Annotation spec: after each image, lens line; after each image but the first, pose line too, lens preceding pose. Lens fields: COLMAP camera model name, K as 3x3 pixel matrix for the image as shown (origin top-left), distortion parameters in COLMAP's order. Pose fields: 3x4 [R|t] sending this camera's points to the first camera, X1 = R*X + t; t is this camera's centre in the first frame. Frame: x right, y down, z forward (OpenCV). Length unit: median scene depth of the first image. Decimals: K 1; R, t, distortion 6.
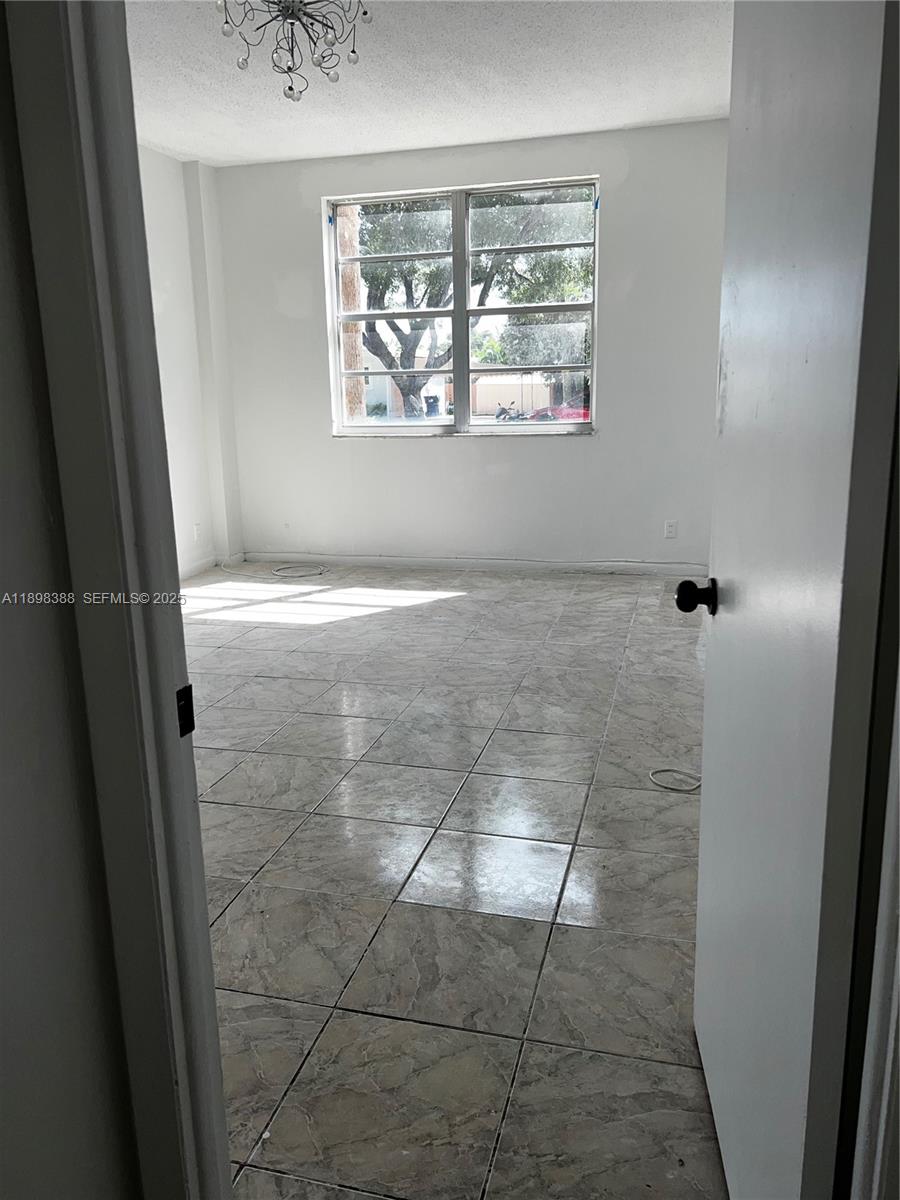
lens RADIAL K [[912.3, 0, 433.1], [0, 912.3, 585.5], [0, 0, 1]] dist [0.047472, -0.061920]
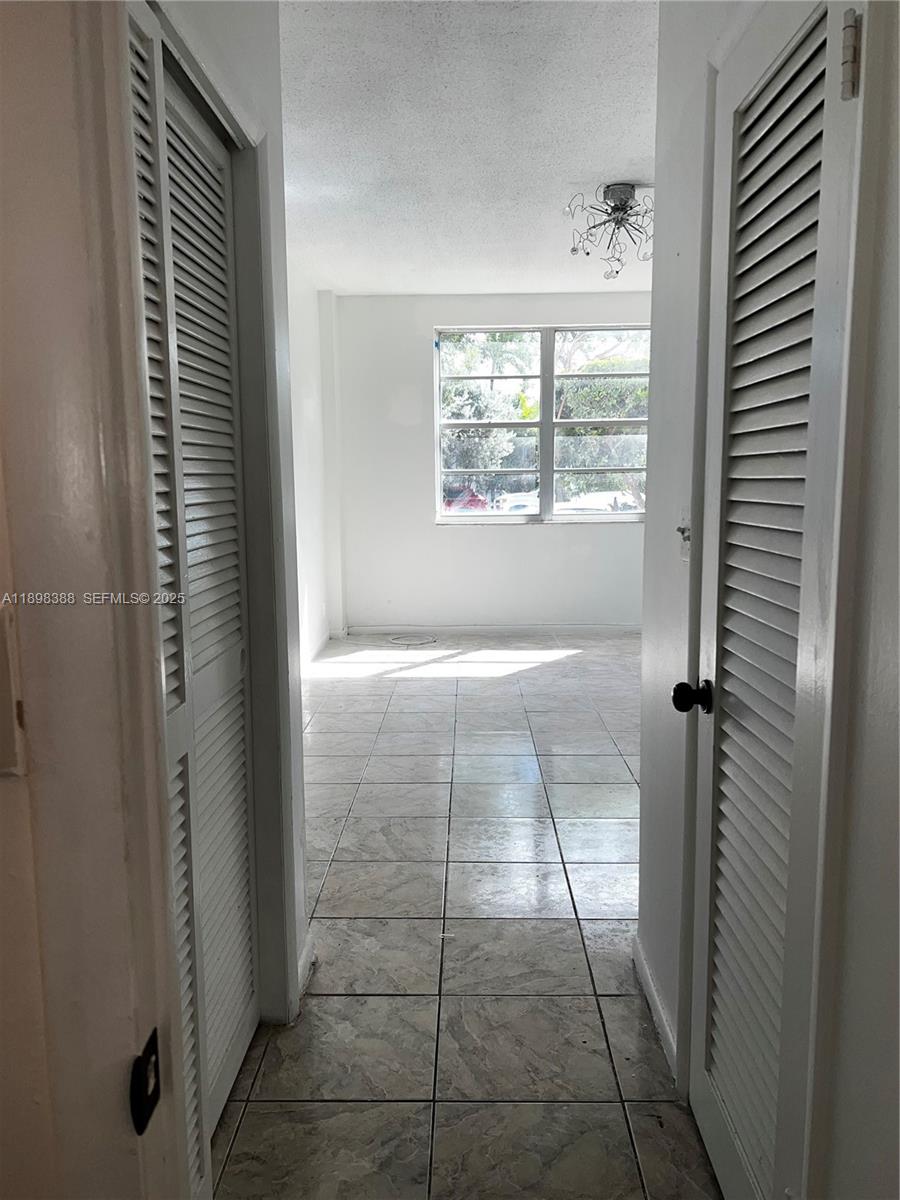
lens RADIAL K [[912.3, 0, 440.2], [0, 912.3, 606.4], [0, 0, 1]] dist [0.047472, -0.061920]
pose [[0.971217, -0.020970, 0.237273, -0.559270], [0.039614, 0.996465, -0.074083, 0.040513], [-0.234881, 0.081350, 0.968614, -0.178037]]
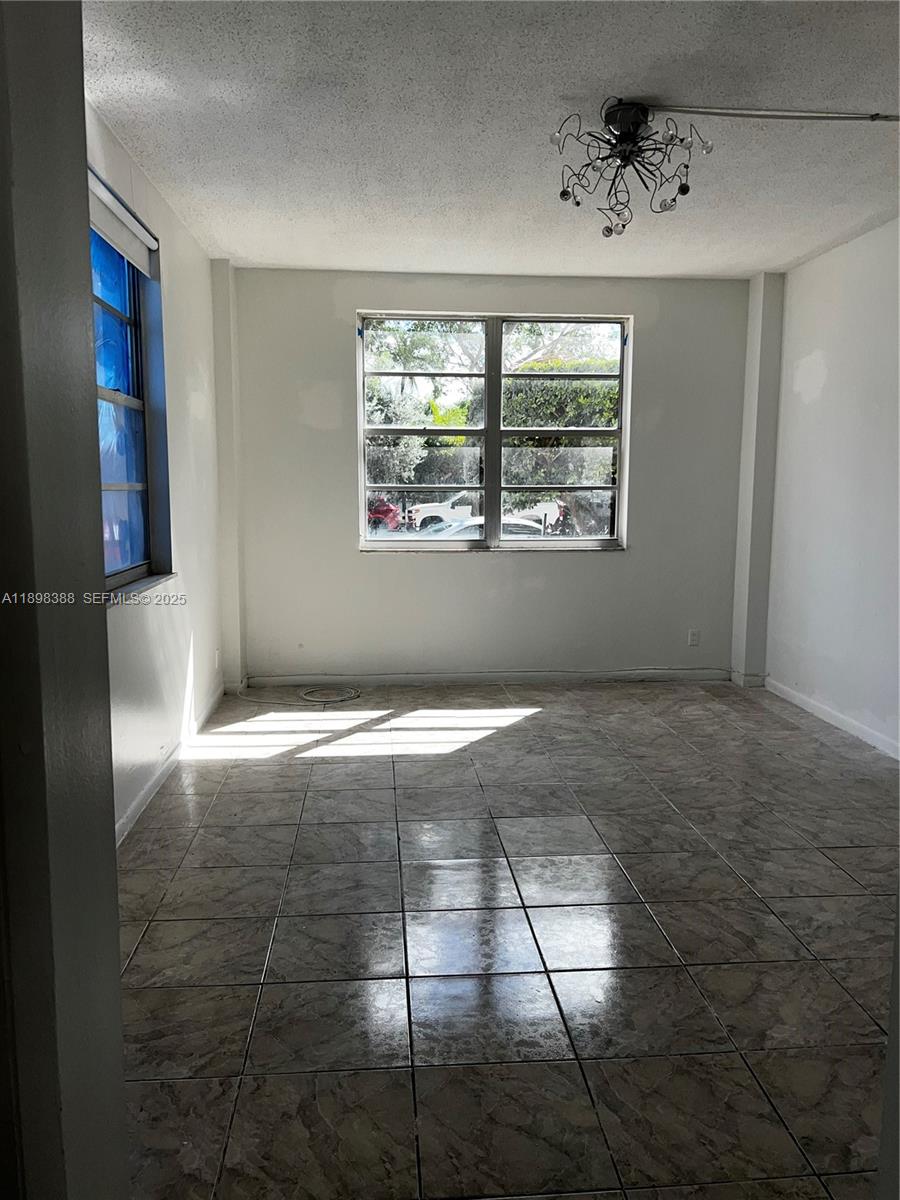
lens RADIAL K [[912.3, 0, 461.7], [0, 912.3, 591.8], [0, 0, 1]] dist [0.047472, -0.061920]
pose [[0.933516, -0.015091, 0.358219, -0.512468], [0.051281, 0.994461, -0.091746, -0.041184], [-0.354850, 0.104016, 0.929119, 0.121541]]
